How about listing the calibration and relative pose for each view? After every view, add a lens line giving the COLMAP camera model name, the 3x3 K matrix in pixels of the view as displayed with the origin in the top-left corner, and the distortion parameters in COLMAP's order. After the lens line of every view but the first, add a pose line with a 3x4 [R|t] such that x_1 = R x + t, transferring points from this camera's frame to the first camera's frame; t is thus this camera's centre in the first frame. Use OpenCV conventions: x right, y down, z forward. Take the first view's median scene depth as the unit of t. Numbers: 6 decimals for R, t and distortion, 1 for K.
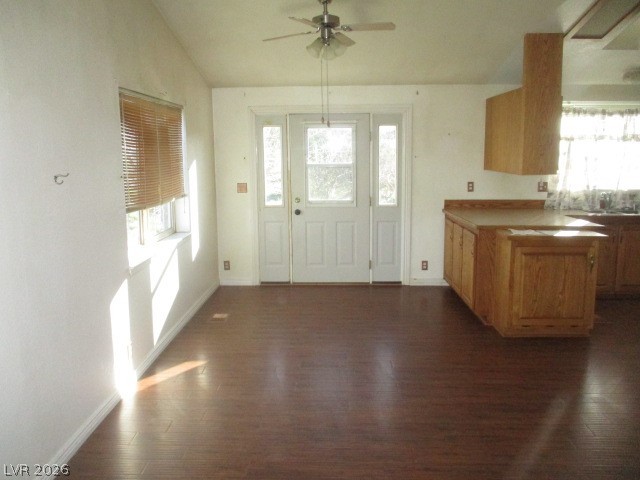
lens RADIAL K [[539.4, 0, 319.9], [0, 539.4, 239.3], [0, 0, 1]] dist [-0.006673, 0.000070]
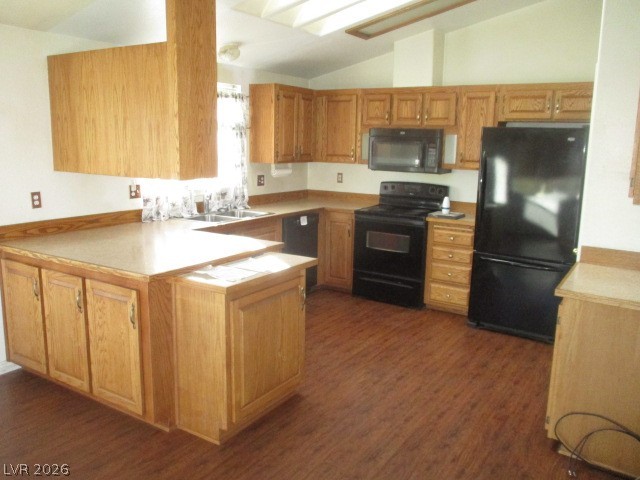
lens RADIAL K [[539.4, 0, 324.9], [0, 539.4, 228.5], [0, 0, 1]] dist [-0.006673, 0.000070]
pose [[0.525460, -0.129937, 0.840838, -0.063442], [0.122946, 0.989493, 0.076077, -0.072520], [-0.841889, 0.063403, 0.535914, 0.408030]]
